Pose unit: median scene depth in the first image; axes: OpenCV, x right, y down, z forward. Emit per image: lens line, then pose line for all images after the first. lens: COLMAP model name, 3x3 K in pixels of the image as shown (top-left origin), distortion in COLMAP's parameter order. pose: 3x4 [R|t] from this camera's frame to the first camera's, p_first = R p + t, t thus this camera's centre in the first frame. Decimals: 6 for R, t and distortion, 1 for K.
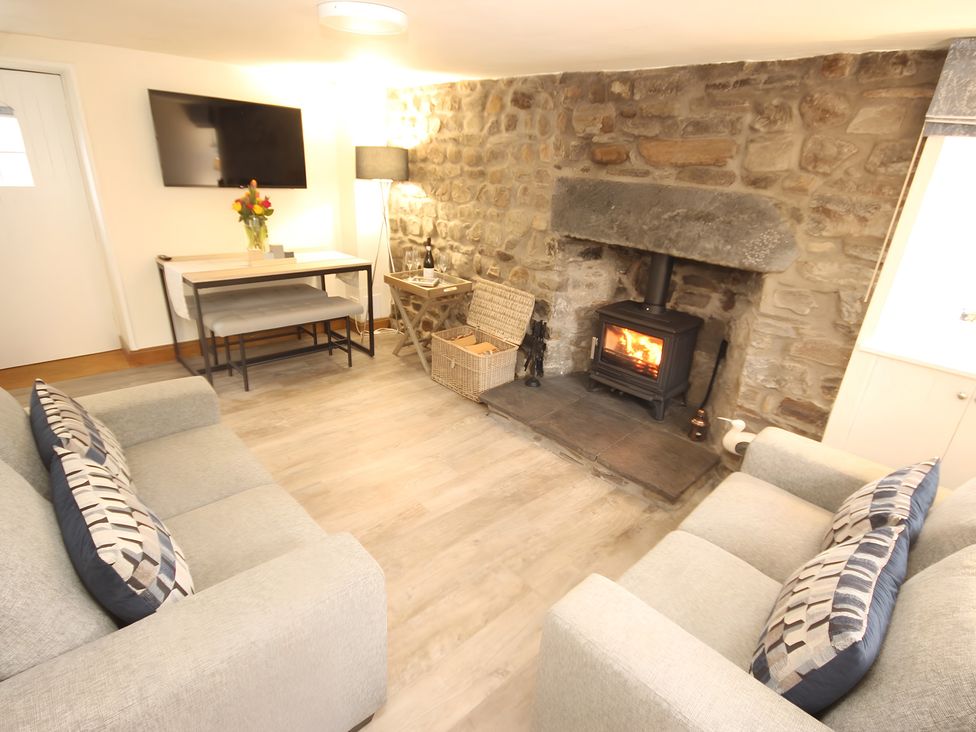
lens RADIAL K [[509.4, 0, 488.0], [0, 509.4, 366.0], [0, 0, 1]] dist [0.003518, -0.000875]
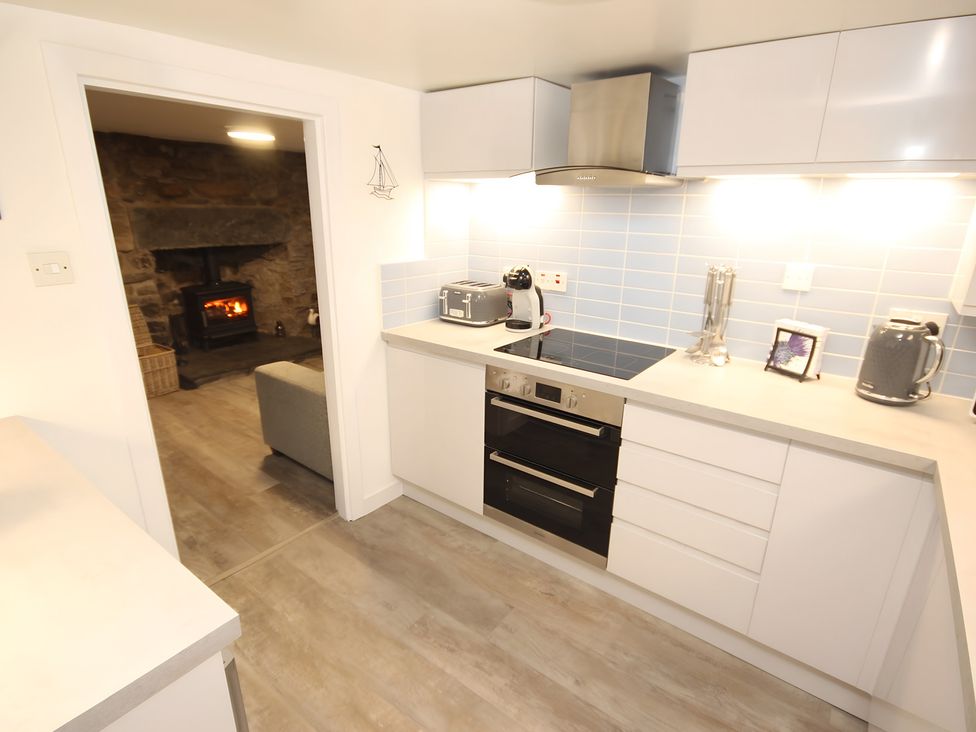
lens RADIAL K [[509.4, 0, 488.0], [0, 509.4, 366.0], [0, 0, 1]] dist [0.003518, -0.000875]
pose [[-0.143918, -0.360542, 0.921573, -1.479481], [0.352570, 0.851476, 0.388178, -0.228906], [-0.924652, 0.380785, 0.004574, 0.322065]]
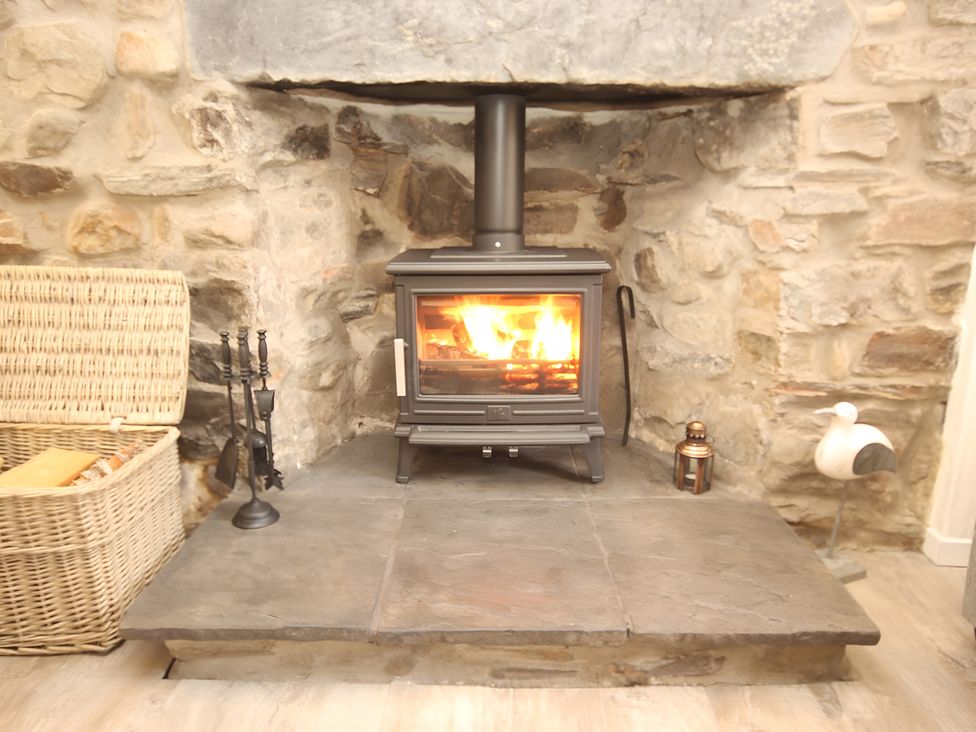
lens RADIAL K [[712.2, 0, 488.0], [0, 712.2, 366.0], [0, 0, 1]] dist [0.079752, -0.098747]
pose [[0.689547, -0.223953, 0.688745, -0.137669], [0.303629, 0.952772, 0.005821, -0.022230], [-0.657521, 0.205109, 0.724980, 0.629204]]
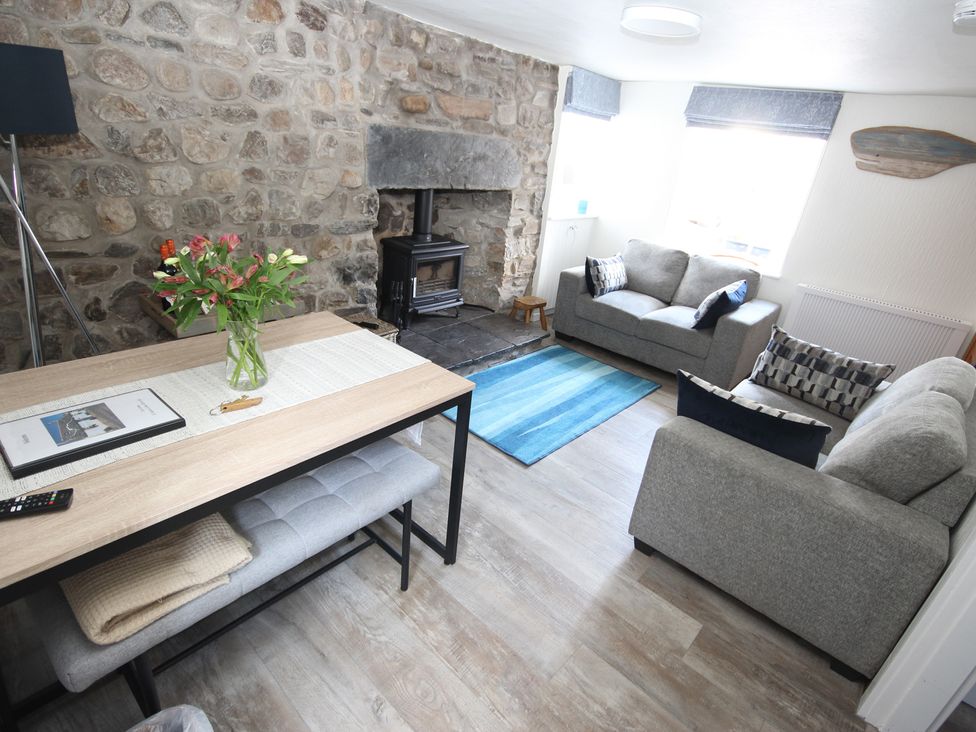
lens RADIAL K [[509.4, 0, 488.0], [0, 509.4, 366.0], [0, 0, 1]] dist [0.003518, -0.000875]
pose [[-0.071995, -0.473465, 0.877865, -0.945659], [0.263446, 0.839865, 0.474576, -0.417001], [-0.961984, 0.265437, 0.064267, 0.926649]]
